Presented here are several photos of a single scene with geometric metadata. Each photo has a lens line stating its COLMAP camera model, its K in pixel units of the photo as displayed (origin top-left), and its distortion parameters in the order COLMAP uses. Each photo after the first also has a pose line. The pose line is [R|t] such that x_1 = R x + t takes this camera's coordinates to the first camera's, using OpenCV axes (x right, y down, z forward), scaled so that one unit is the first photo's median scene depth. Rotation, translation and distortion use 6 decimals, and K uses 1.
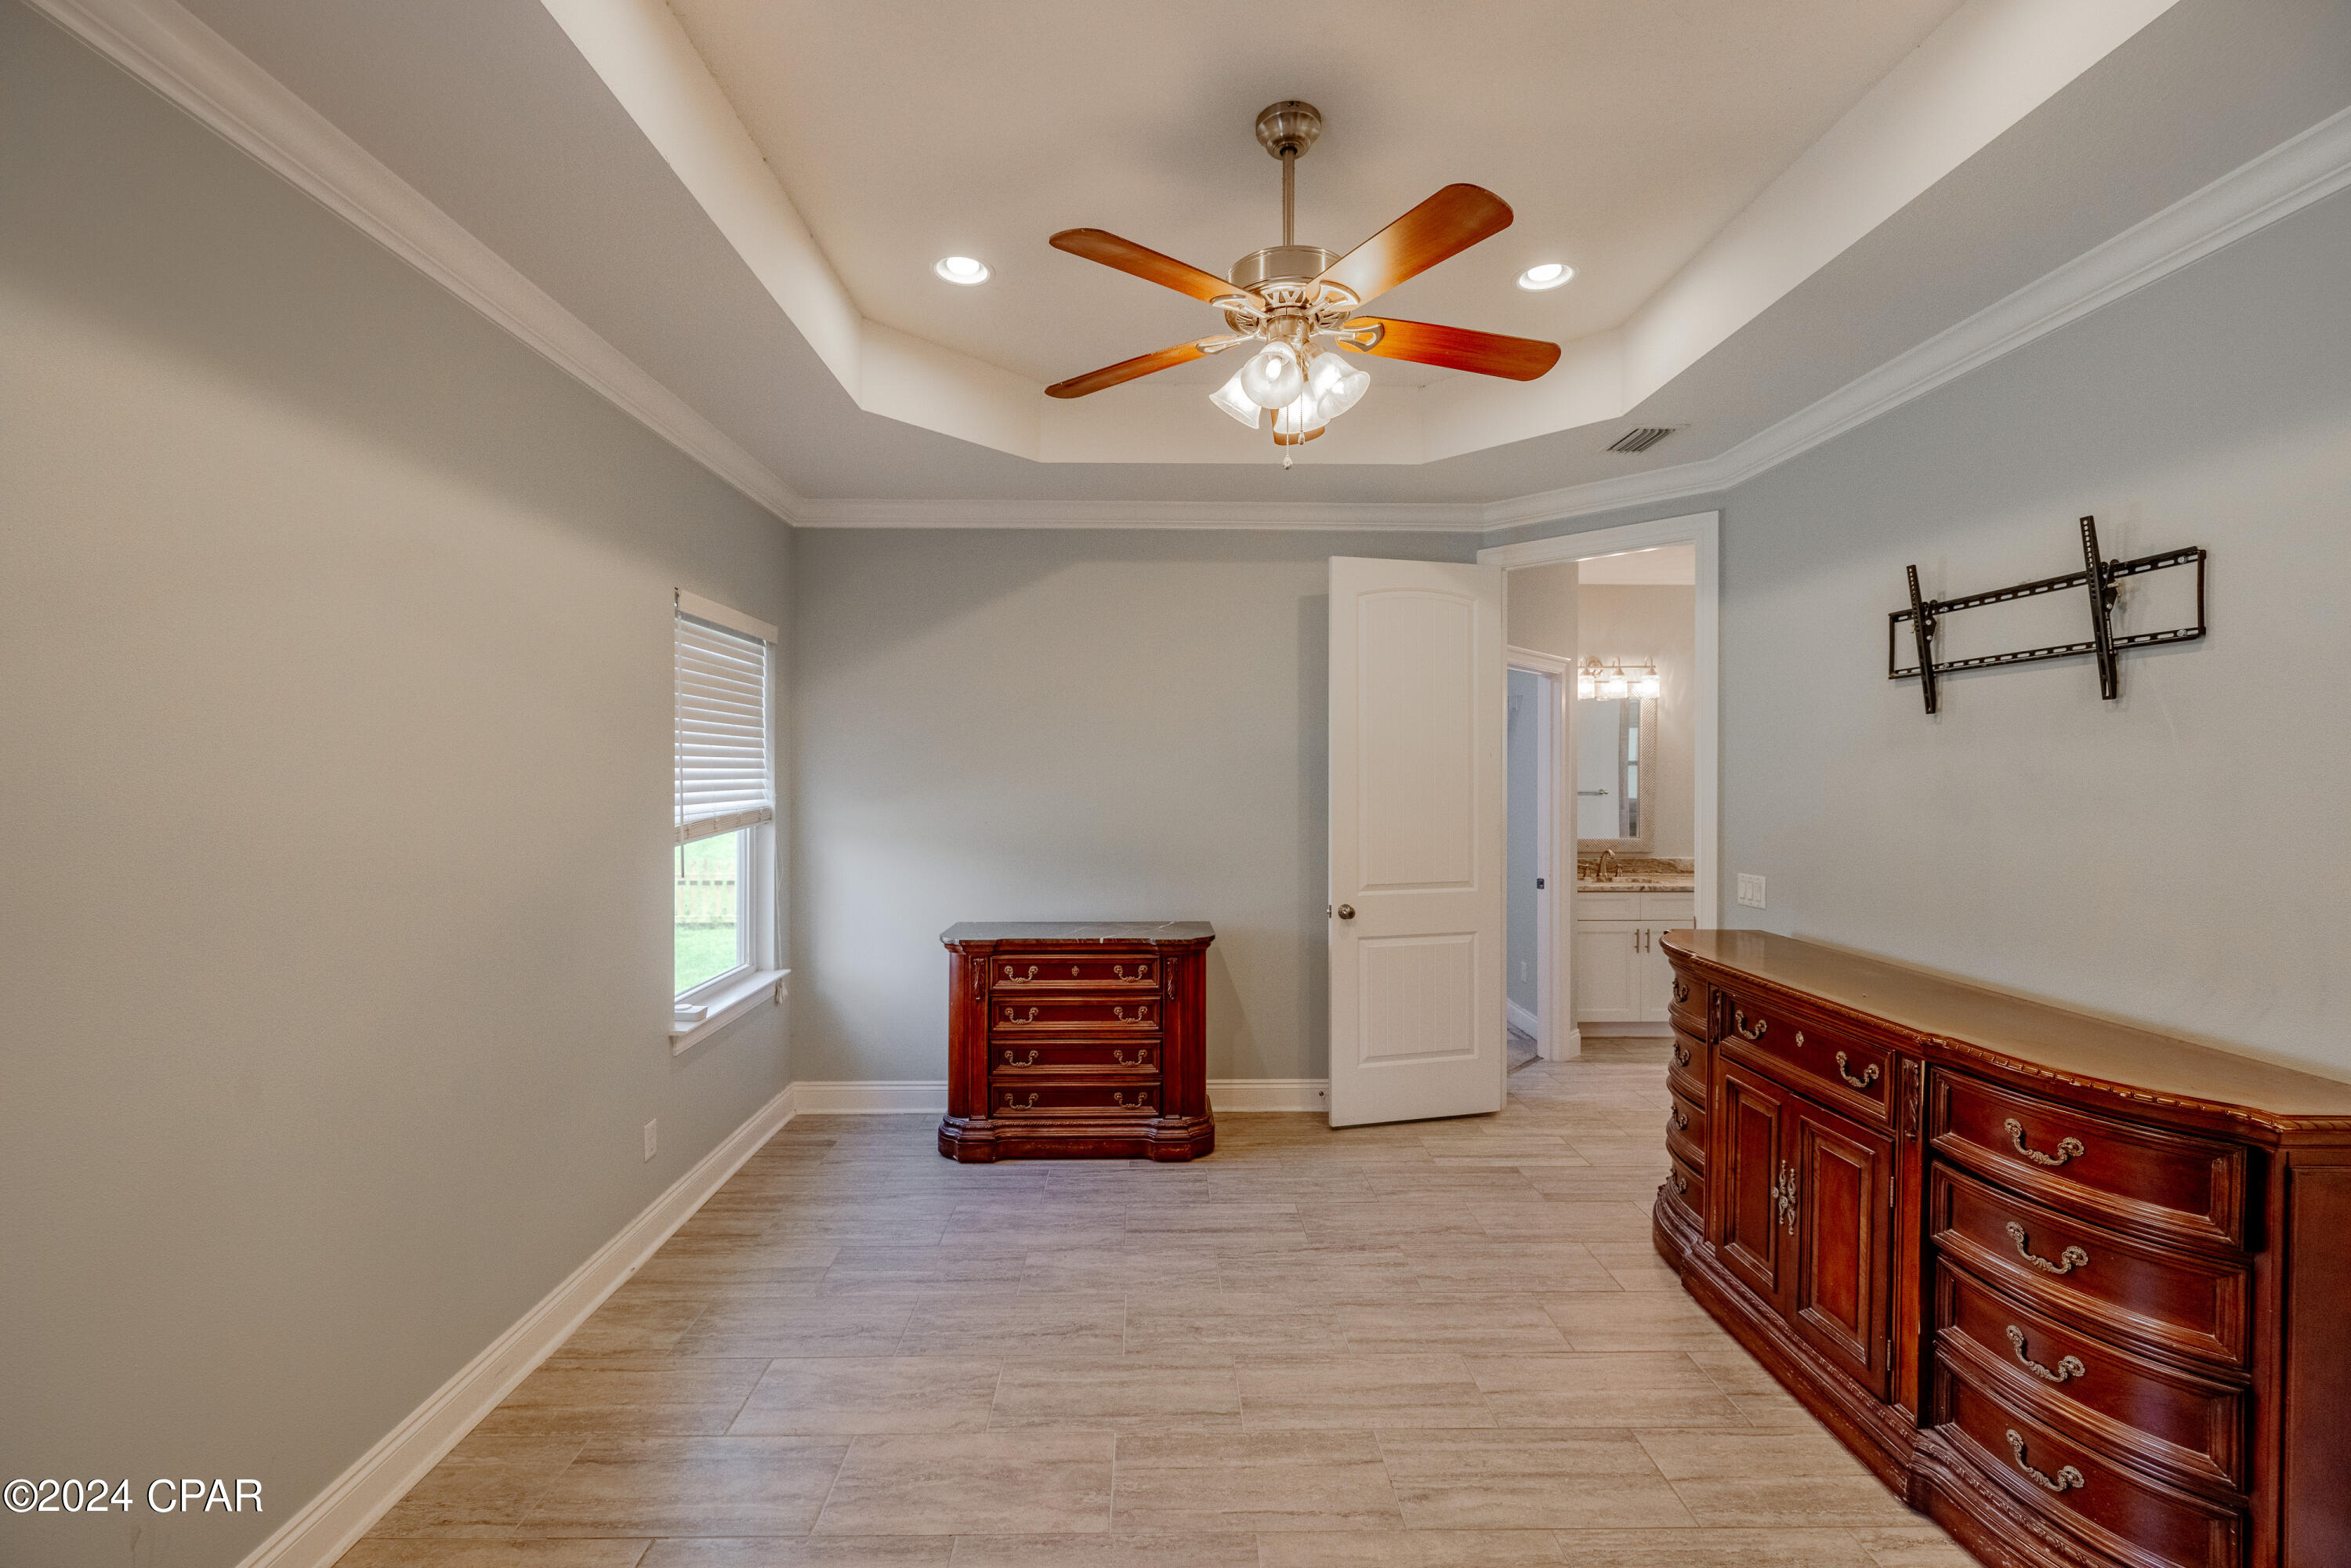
lens RADIAL K [[969.8, 0, 1175.5], [0, 969.8, 765.9], [0, 0, 1]] dist [0.007554, -0.000031]
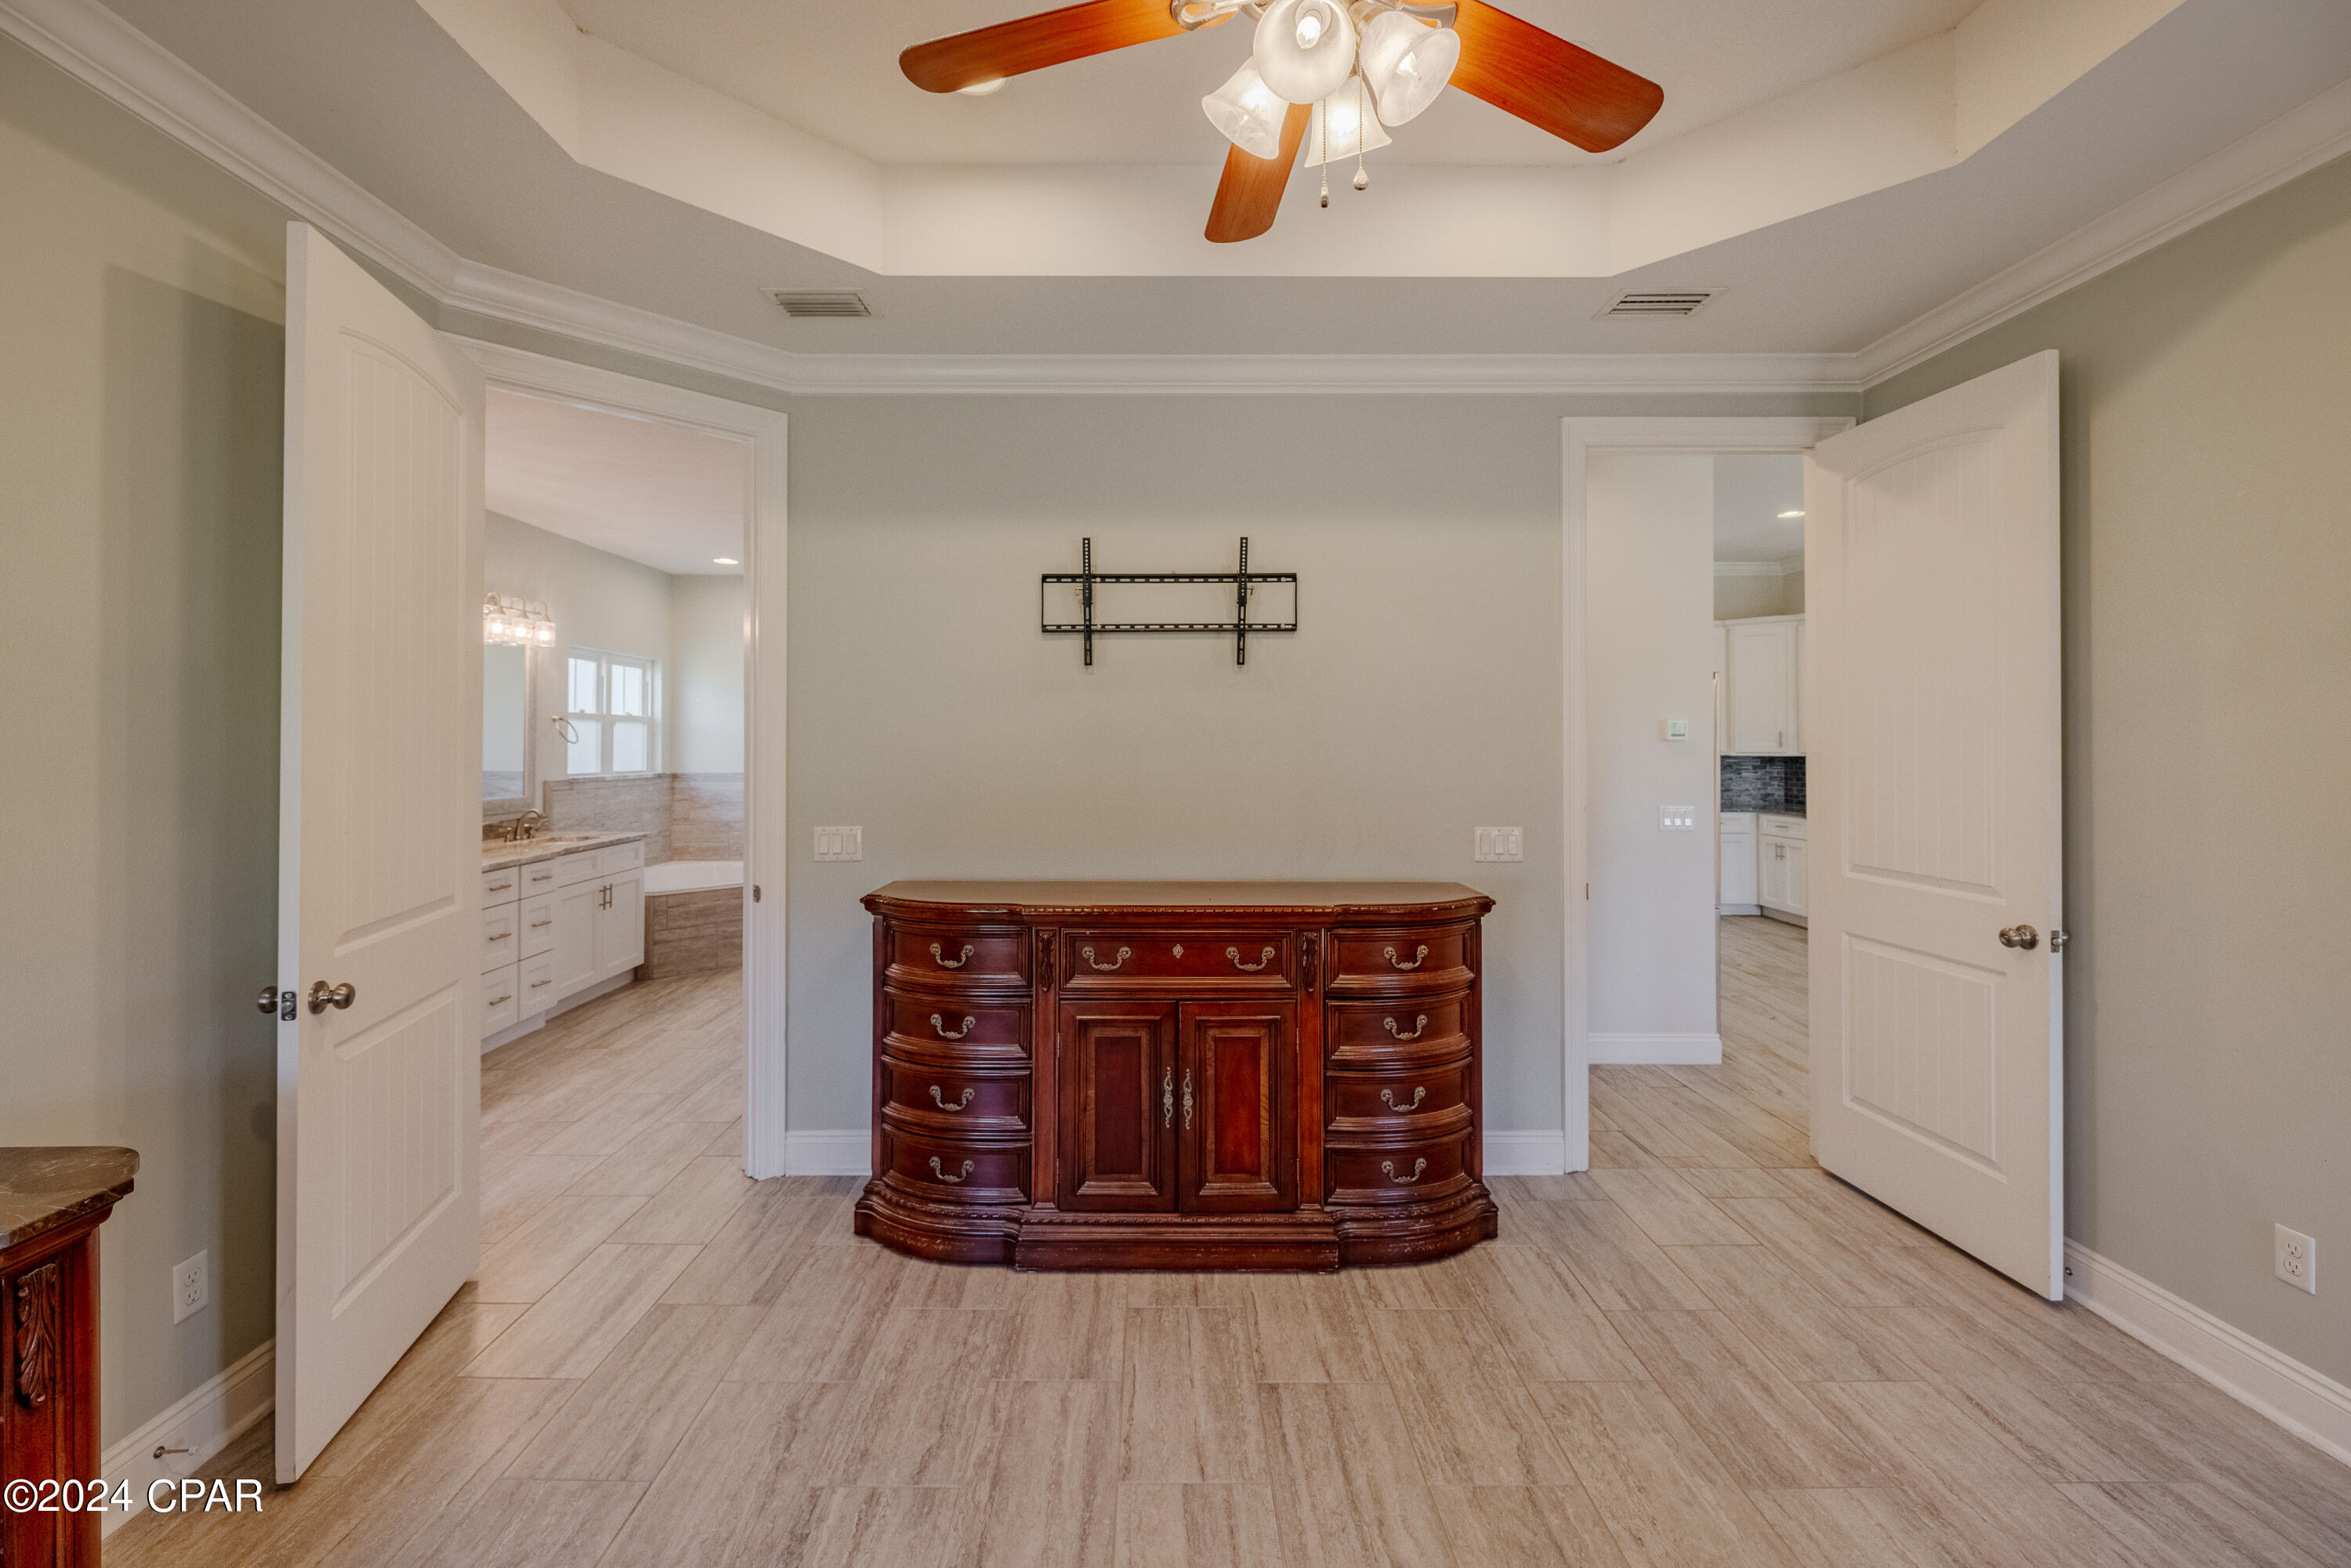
lens RADIAL K [[998.4, 0, 1128.0], [0, 998.4, 726.0], [0, 0, 1]] dist [-0.000547, -0.000046]
pose [[0.035835, 0.013858, 0.999262, -0.525082], [-0.007244, 0.999881, -0.013607, 0.043803], [-0.999331, -0.006751, 0.035932, 1.077332]]
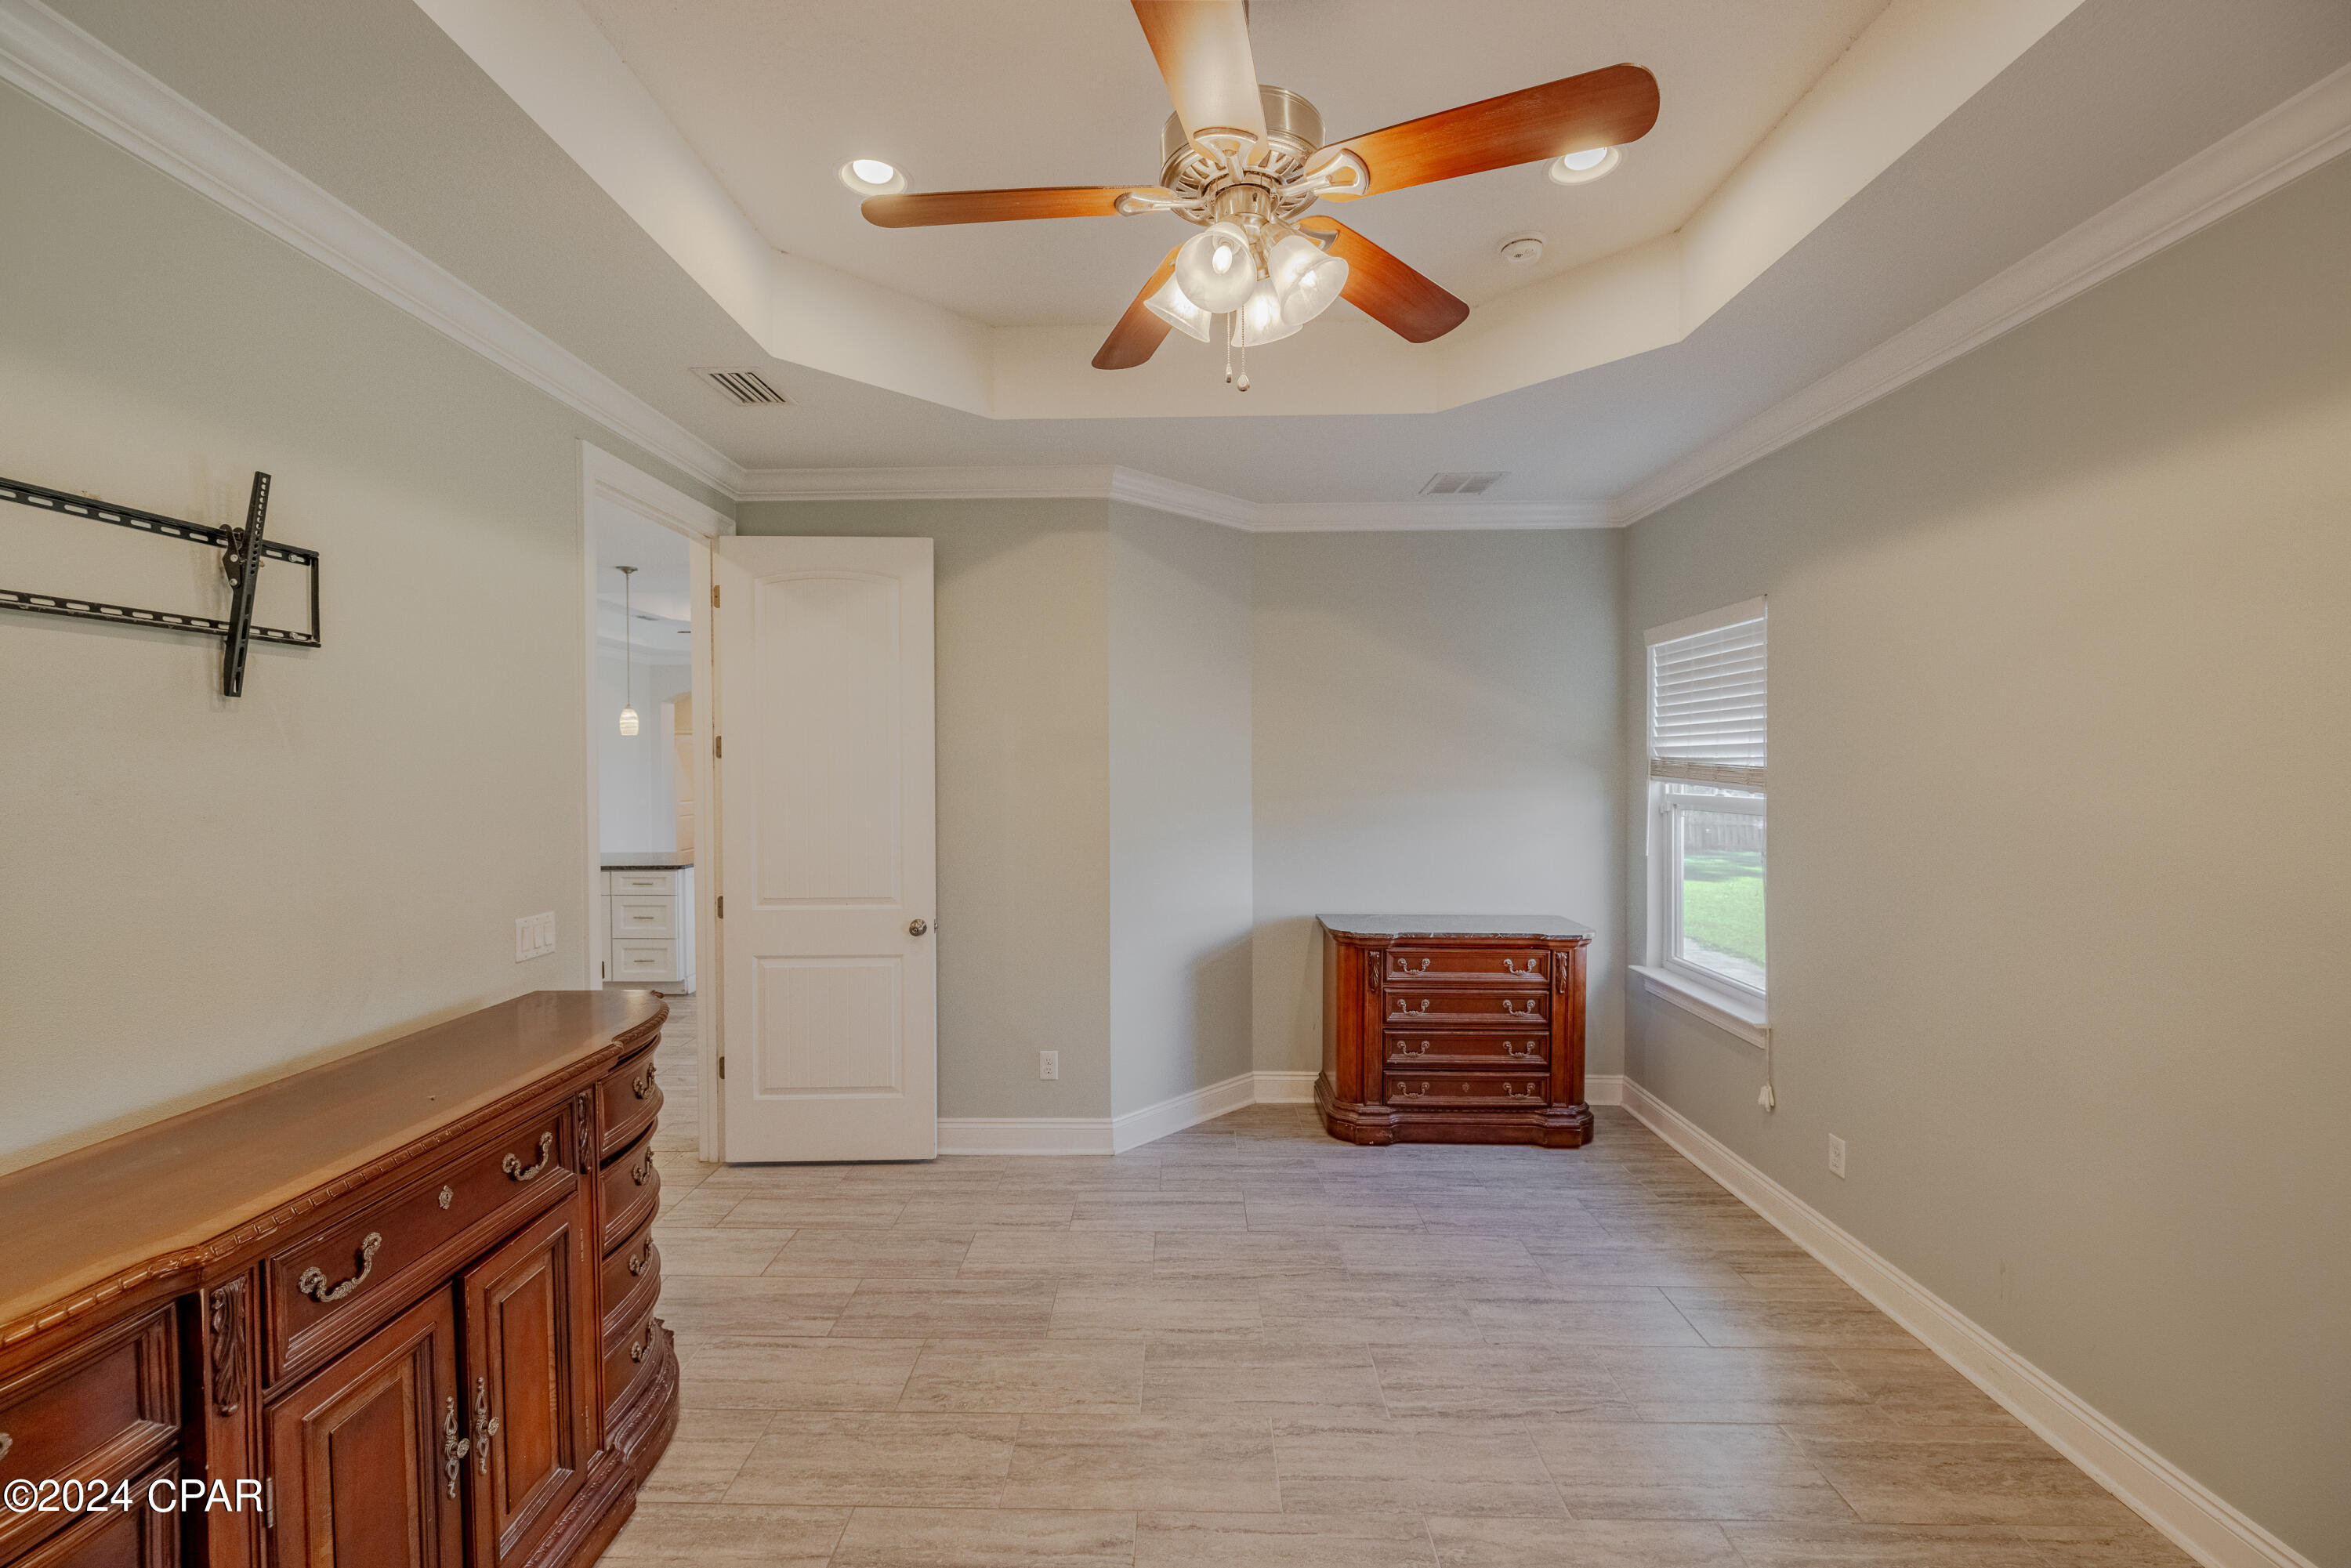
lens RADIAL K [[993.7, 0, 1175.2], [0, 993.7, 774.3], [0, 0, 1]] dist [0.000317, -0.000096]
pose [[-0.999614, 0.001469, 0.027754, 0.141246], [0.001632, 0.999982, 0.005837, -0.006436], [-0.027745, 0.005880, -0.999598, 1.747772]]
